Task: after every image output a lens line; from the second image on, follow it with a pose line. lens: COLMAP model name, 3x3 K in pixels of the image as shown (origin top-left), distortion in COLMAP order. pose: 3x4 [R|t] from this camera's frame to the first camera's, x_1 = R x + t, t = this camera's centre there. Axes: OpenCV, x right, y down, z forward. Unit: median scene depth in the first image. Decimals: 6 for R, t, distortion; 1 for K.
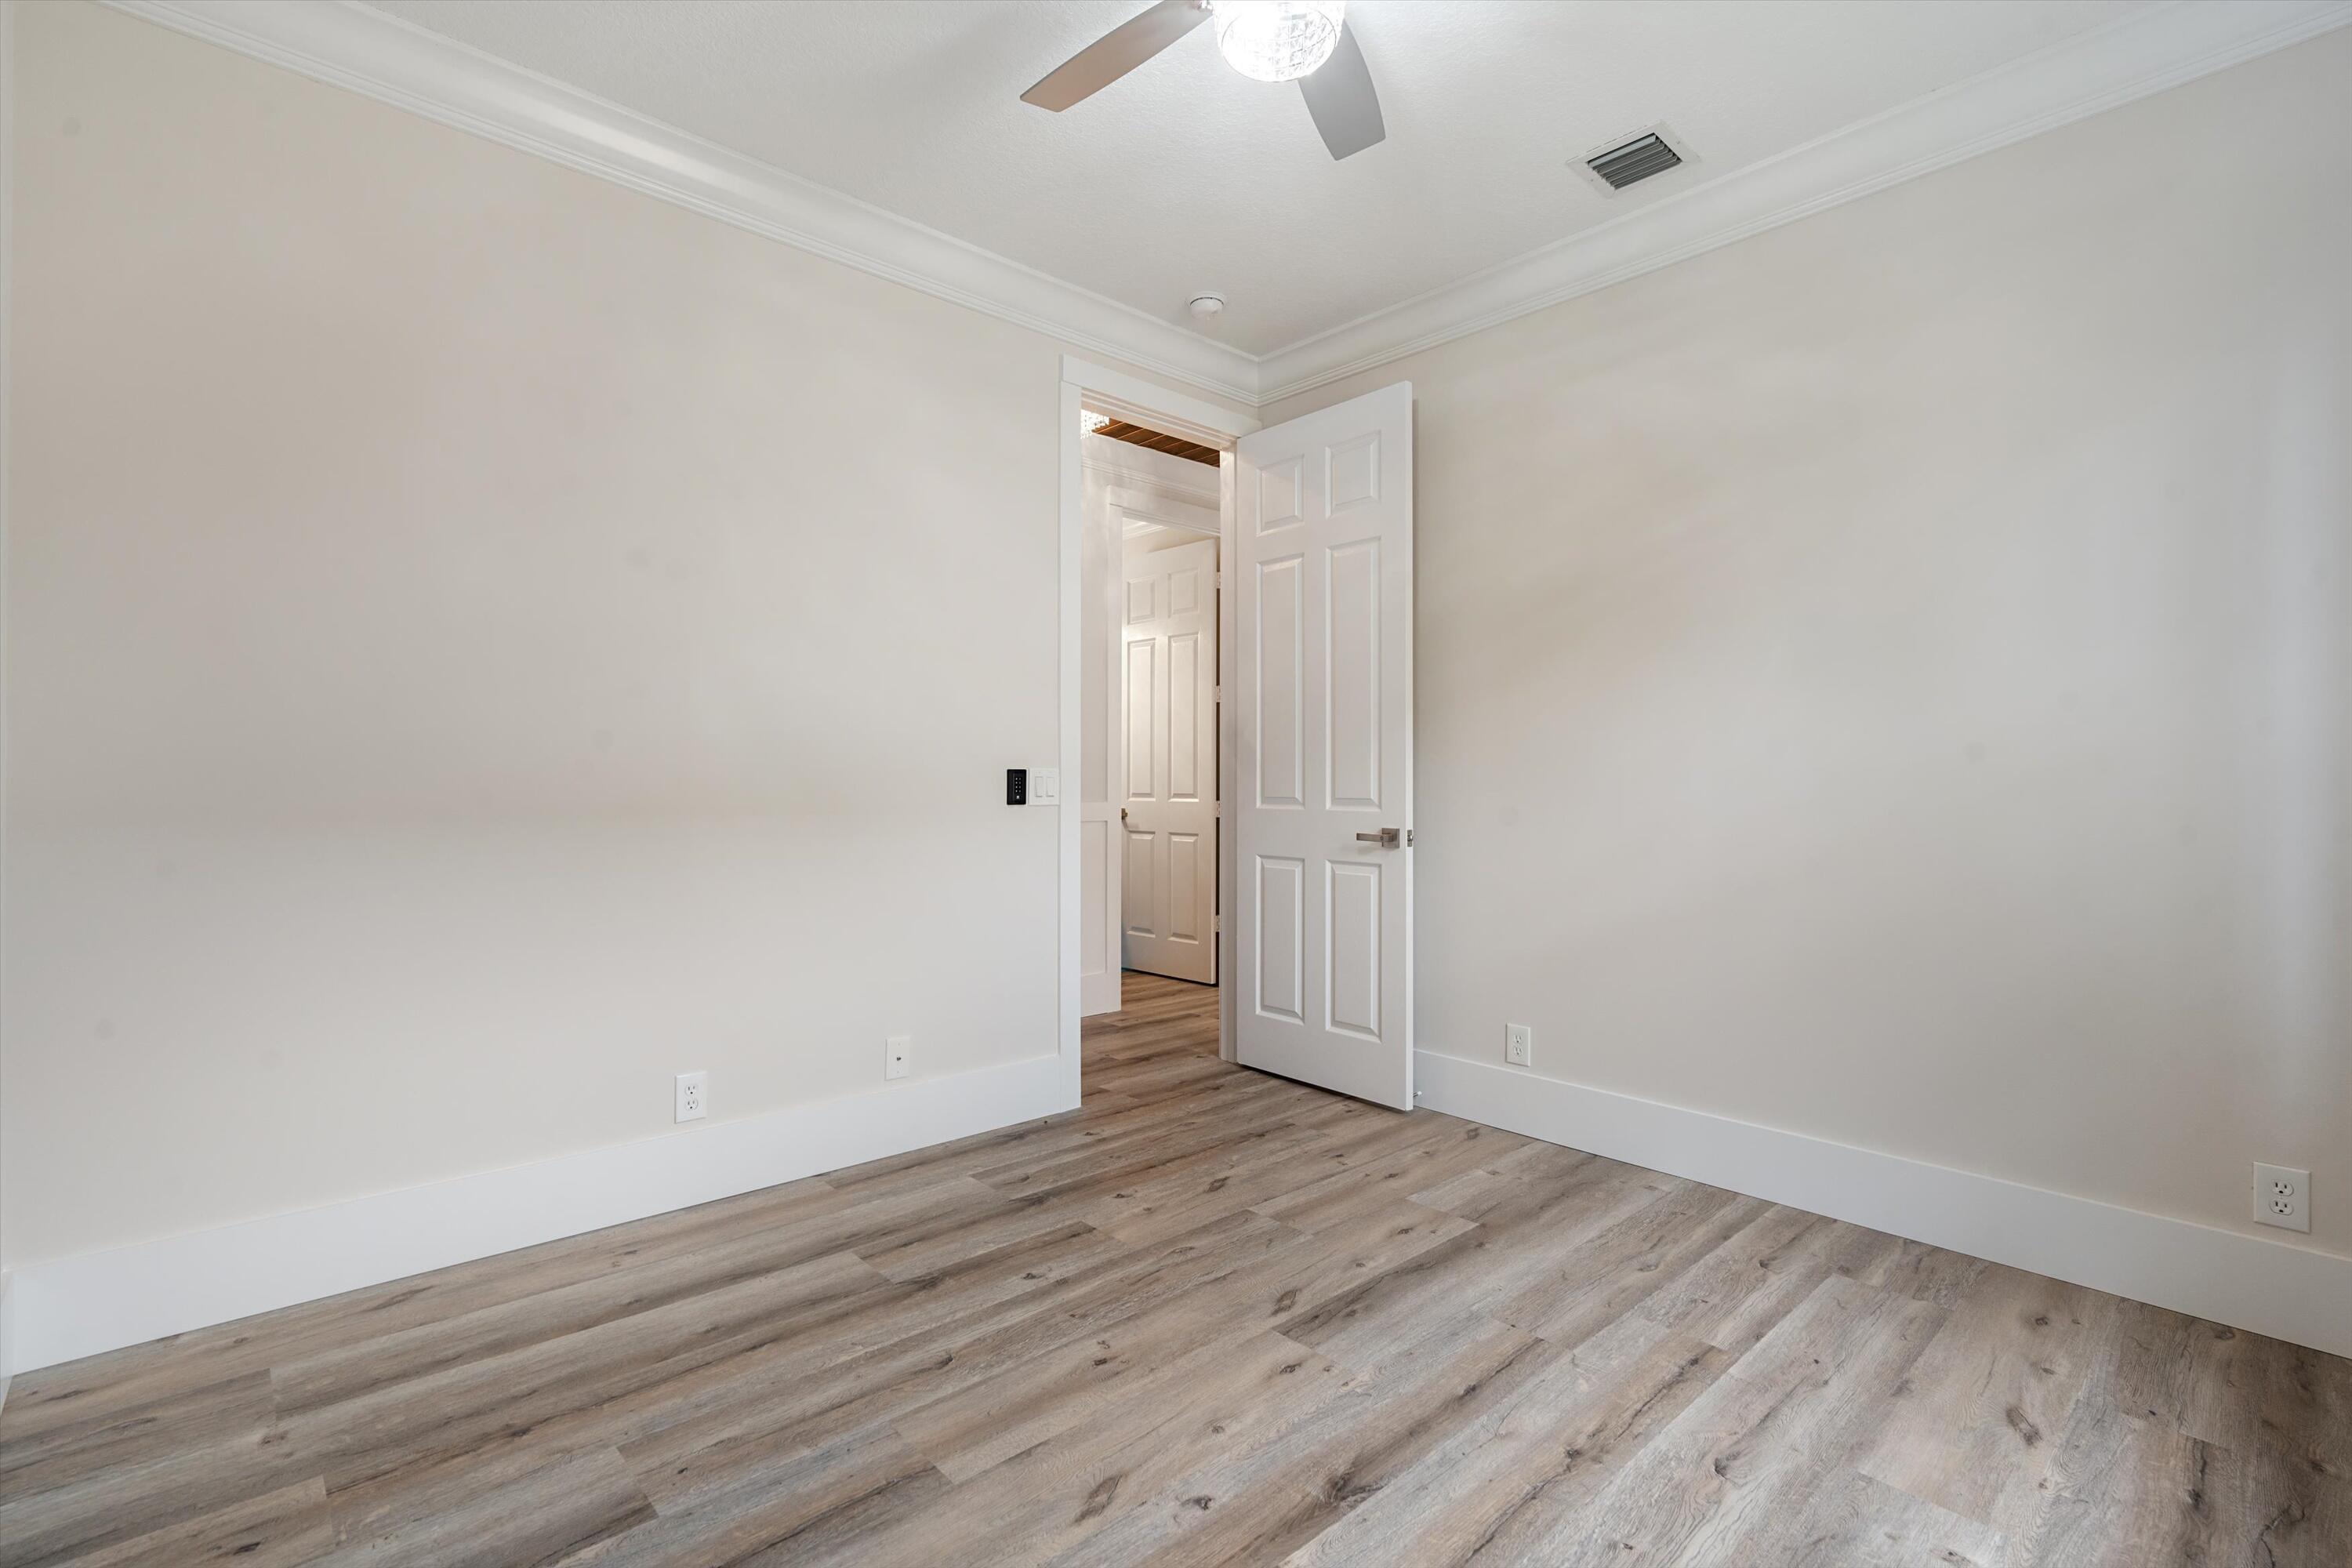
lens RADIAL K [[1089.2, 0, 1167.1], [0, 1089.2, 781.5], [0, 0, 1]] dist [-0.001293, -0.000479]
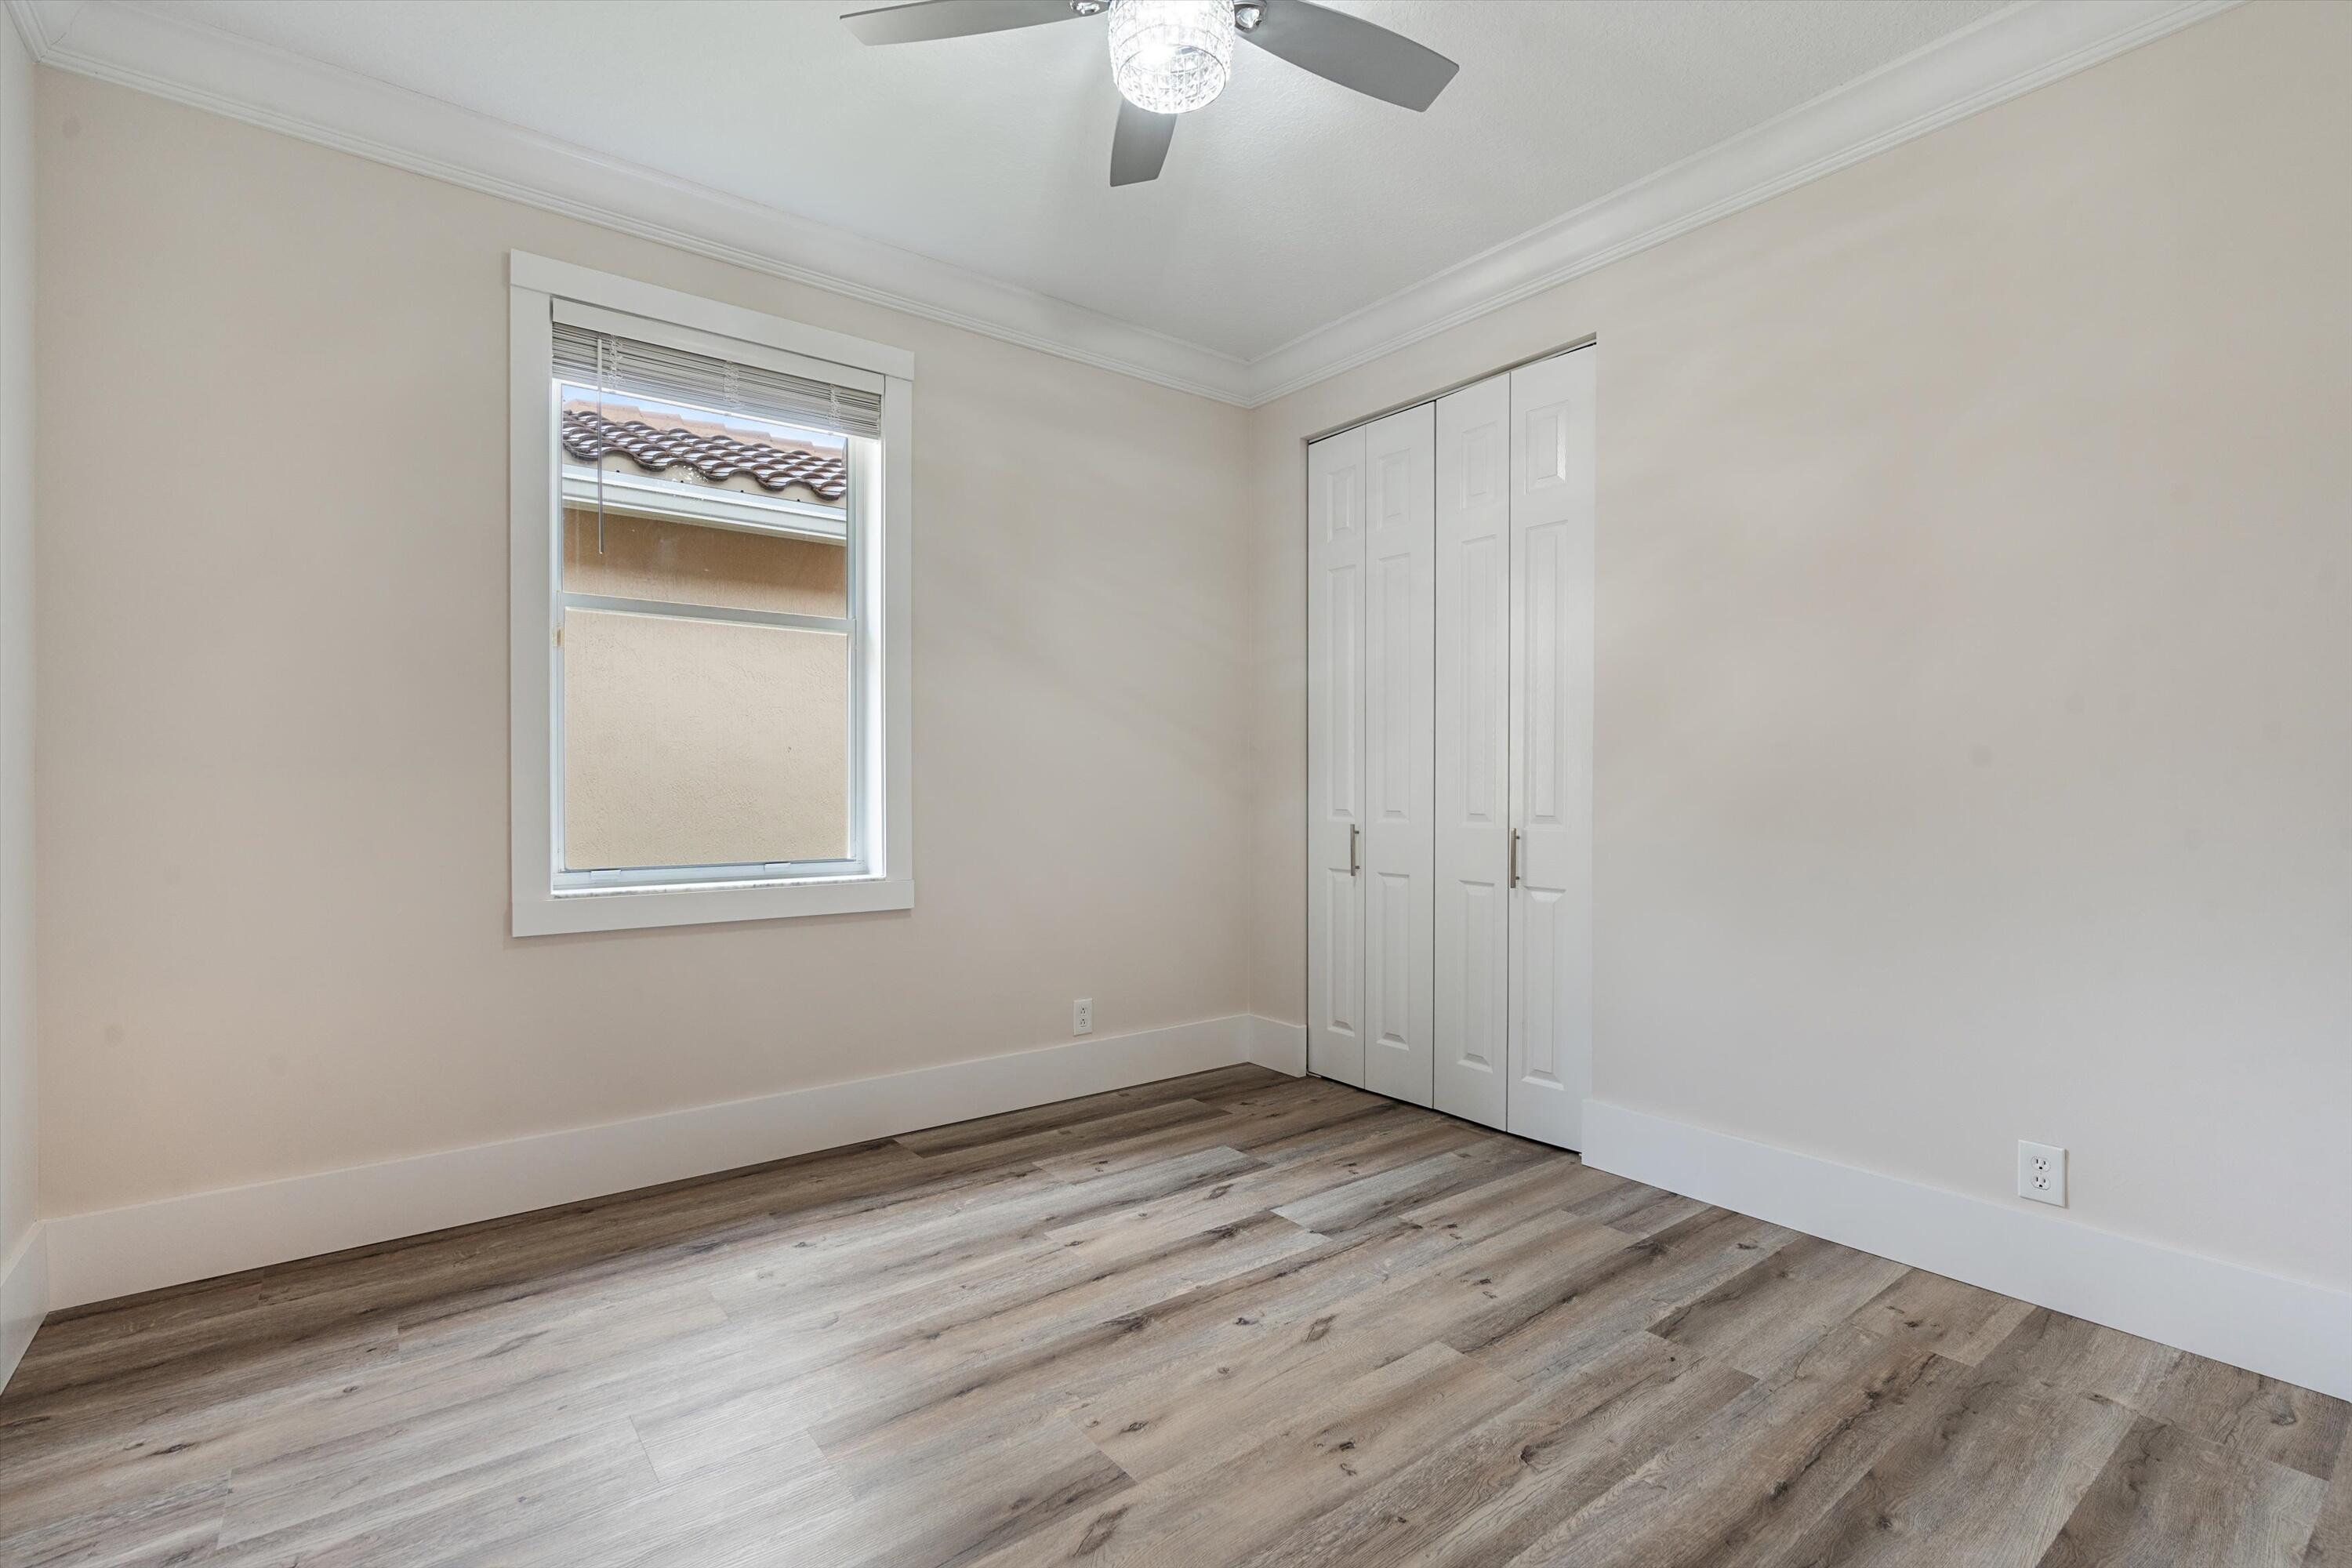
lens RADIAL K [[1089.2, 0, 1167.1], [0, 1089.2, 781.5], [0, 0, 1]] dist [-0.001293, -0.000479]
pose [[-0.996171, -0.008428, 0.087017, 0.012273], [-0.008884, 0.999949, -0.004859, 0.003114], [-0.086972, -0.005614, -0.996195, 2.040962]]
